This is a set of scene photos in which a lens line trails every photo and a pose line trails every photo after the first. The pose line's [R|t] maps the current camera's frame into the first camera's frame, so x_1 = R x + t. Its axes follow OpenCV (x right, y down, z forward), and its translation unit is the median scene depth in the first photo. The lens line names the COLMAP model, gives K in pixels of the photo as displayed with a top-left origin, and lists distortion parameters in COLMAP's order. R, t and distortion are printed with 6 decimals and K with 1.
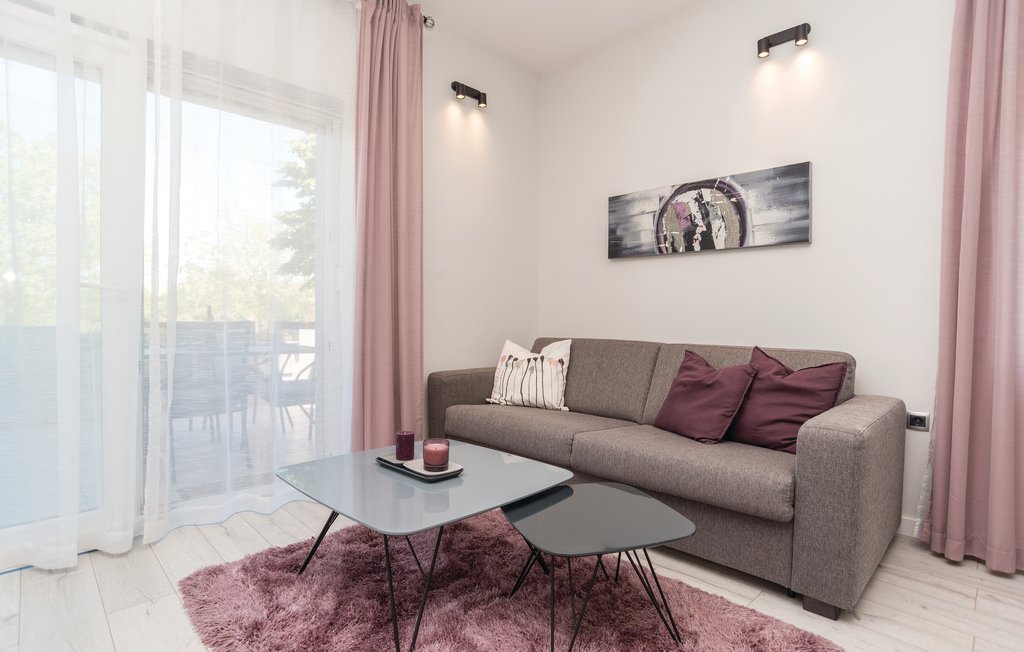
lens RADIAL K [[513.8, 0, 497.8], [0, 513.8, 317.8], [0, 0, 1]] dist [-0.068381, 0.035903]
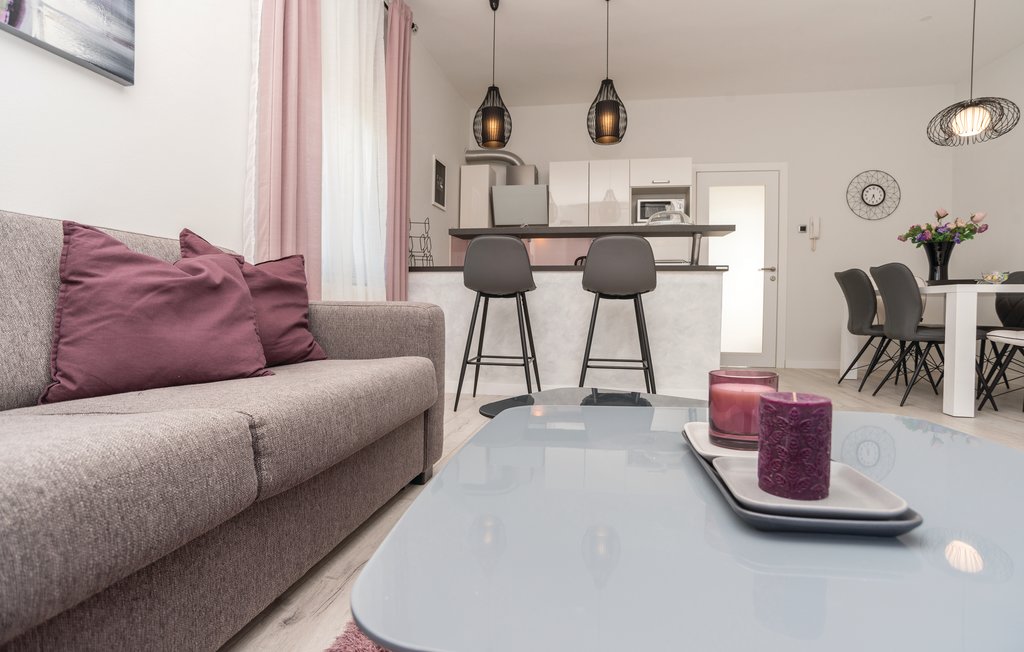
lens RADIAL K [[525.8, 0, 514.0], [0, 525.8, 323.9], [0, 0, 1]] dist [-0.064253, 0.038956]
pose [[-0.608312, -0.030696, 0.793104, -0.222623], [-0.004430, 0.999368, 0.035282, 0.129154], [-0.793685, 0.017949, -0.608064, 0.921666]]
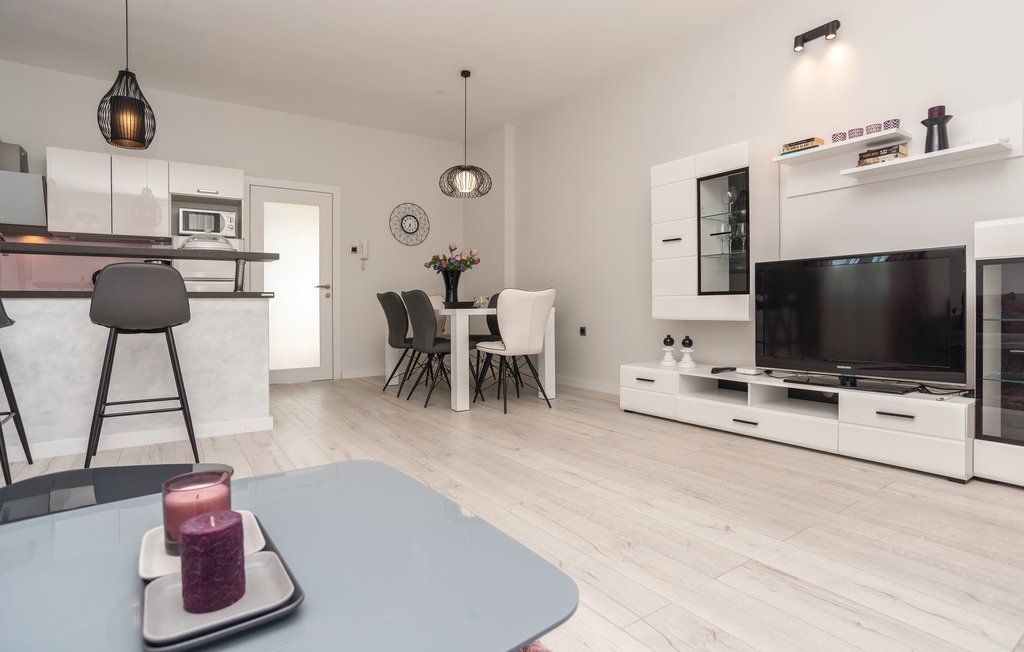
lens RADIAL K [[525.8, 0, 514.0], [0, 525.8, 323.9], [0, 0, 1]] dist [-0.064253, 0.038956]
pose [[-0.990265, -0.001086, 0.139193, -0.293824], [0.003235, 0.999520, 0.030817, 0.072349], [-0.139160, 0.030967, -0.989786, 0.925091]]
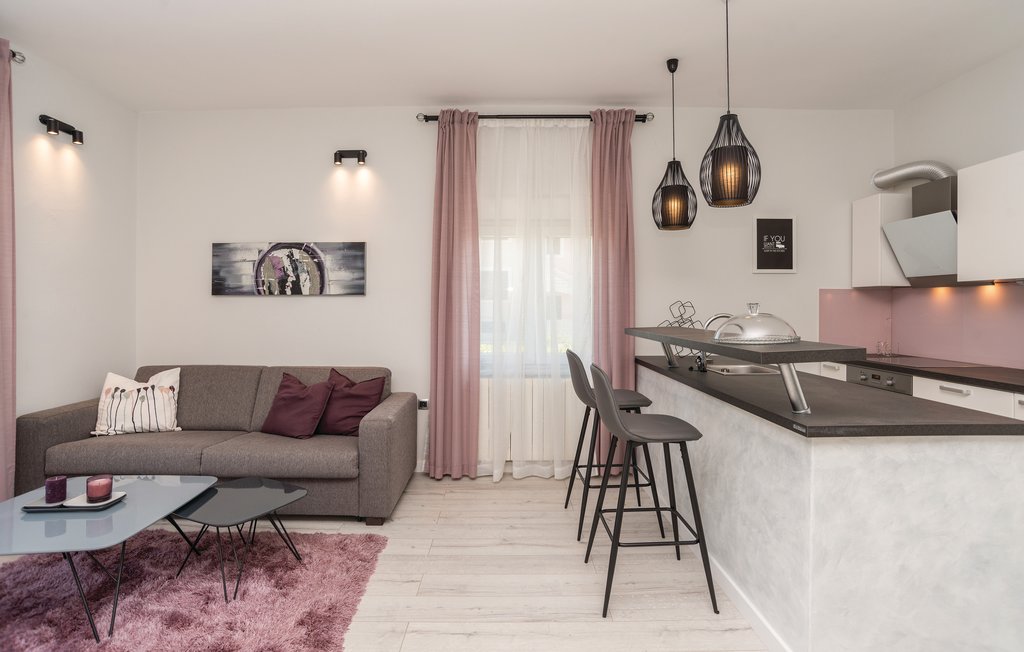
lens RADIAL K [[513.8, 0, 497.8], [0, 513.8, 317.8], [0, 0, 1]] dist [-0.068381, 0.035903]
pose [[0.693242, -0.019512, 0.720441, -0.195500], [0.003096, 0.999705, 0.024097, -0.107292], [-0.720699, -0.014475, 0.693097, -0.327416]]
